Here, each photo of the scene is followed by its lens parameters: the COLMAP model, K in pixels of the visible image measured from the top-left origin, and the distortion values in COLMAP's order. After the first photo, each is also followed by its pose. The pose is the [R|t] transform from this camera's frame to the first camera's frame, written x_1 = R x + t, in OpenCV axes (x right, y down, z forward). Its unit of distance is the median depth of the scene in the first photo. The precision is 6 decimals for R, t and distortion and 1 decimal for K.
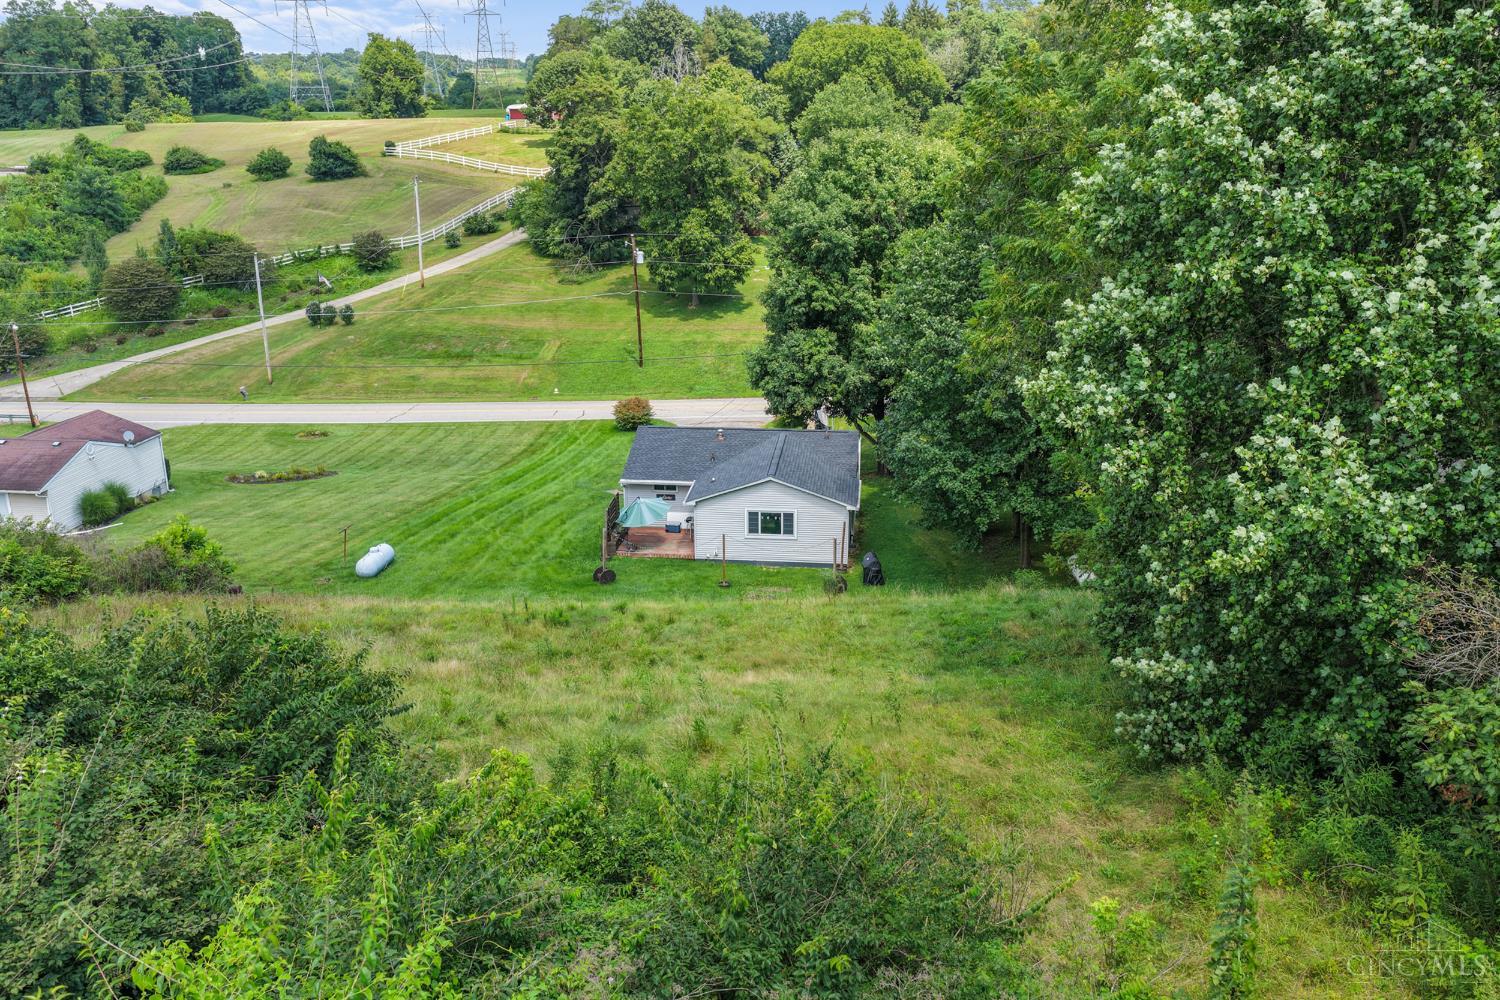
lens RADIAL K [[1253.0, 0, 748.0], [0, 1253.0, 500.4], [0, 0, 1]] dist [-0.015803, 0.034441]
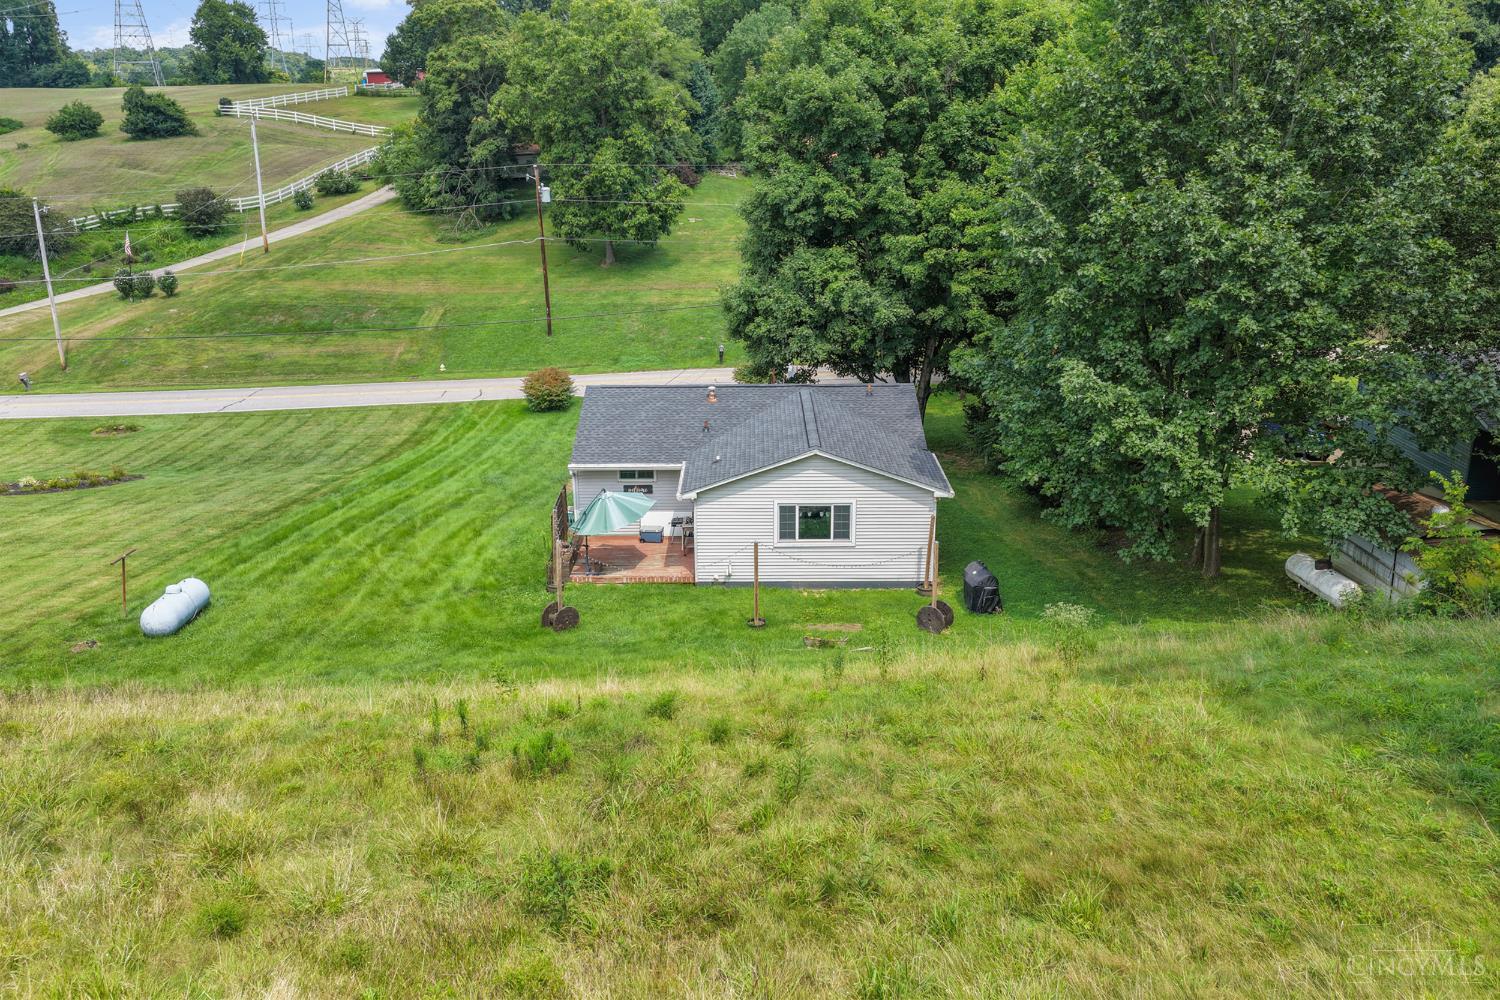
lens RADIAL K [[1253.0, 0, 751.8], [0, 1253.0, 496.5], [0, 0, 1]] dist [-0.015803, 0.034441]
pose [[0.994164, -0.034414, 0.102243, -0.048151], [0.035028, 0.999377, -0.004216, 0.004047], [-0.102035, 0.007773, 0.994750, 0.221983]]
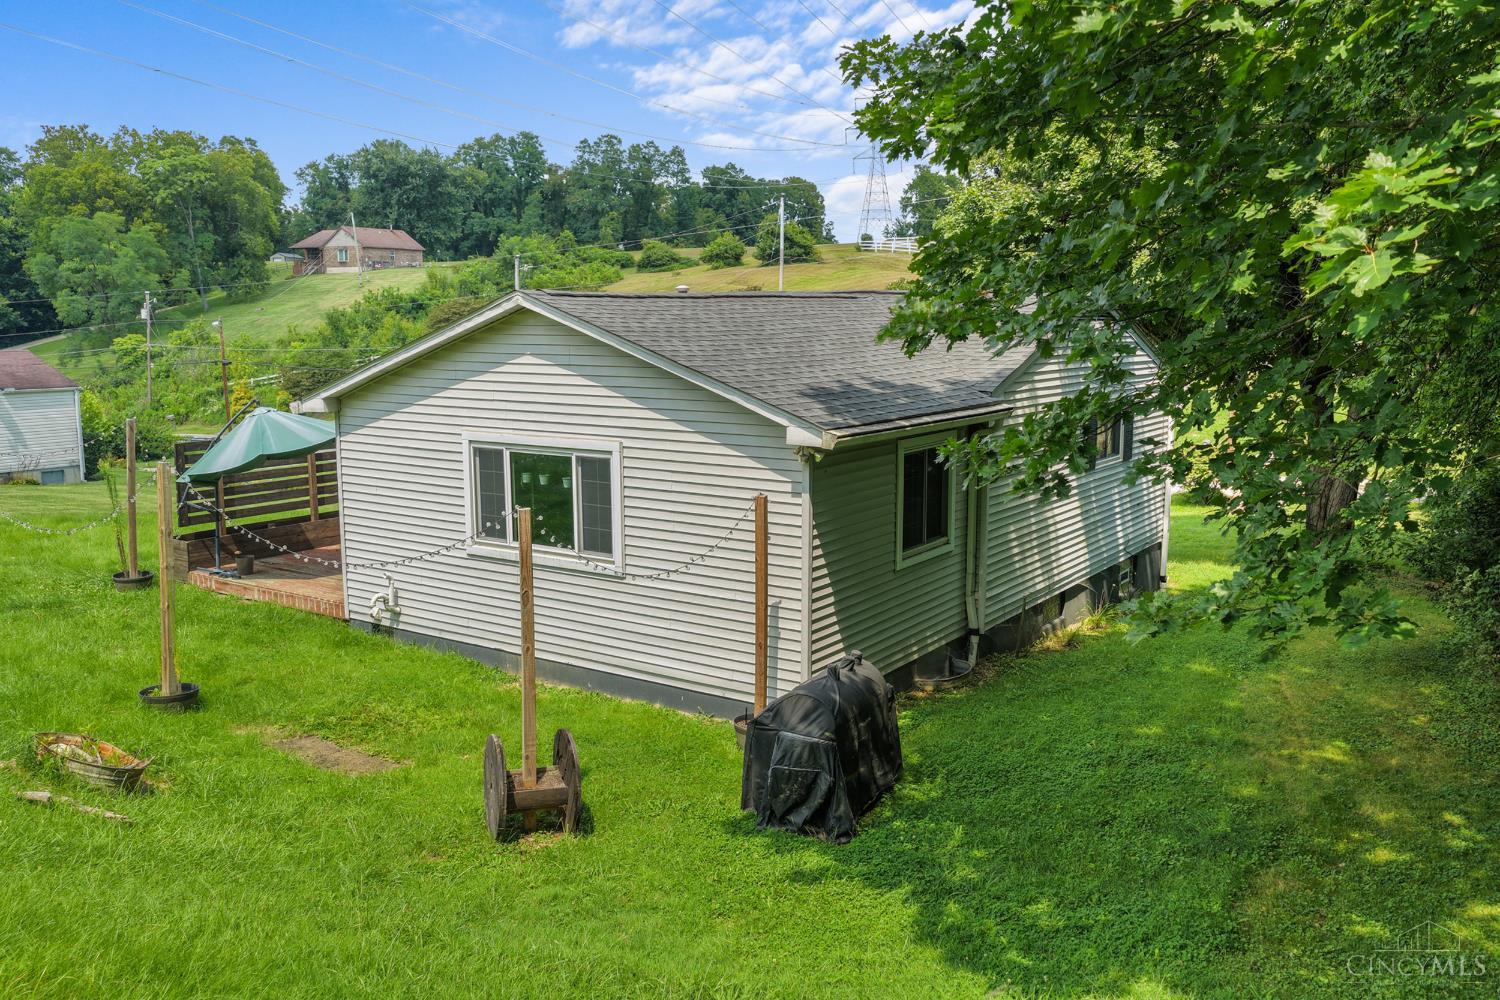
lens RADIAL K [[1253.0, 0, 746.4], [0, 1253.0, 502.4], [0, 0, 1]] dist [-0.015803, 0.034441]
pose [[0.882193, 0.074848, -0.464901, 0.102995], [-0.150286, 0.980407, -0.127339, 0.027031], [0.446262, 0.182206, 0.876157, 0.488540]]
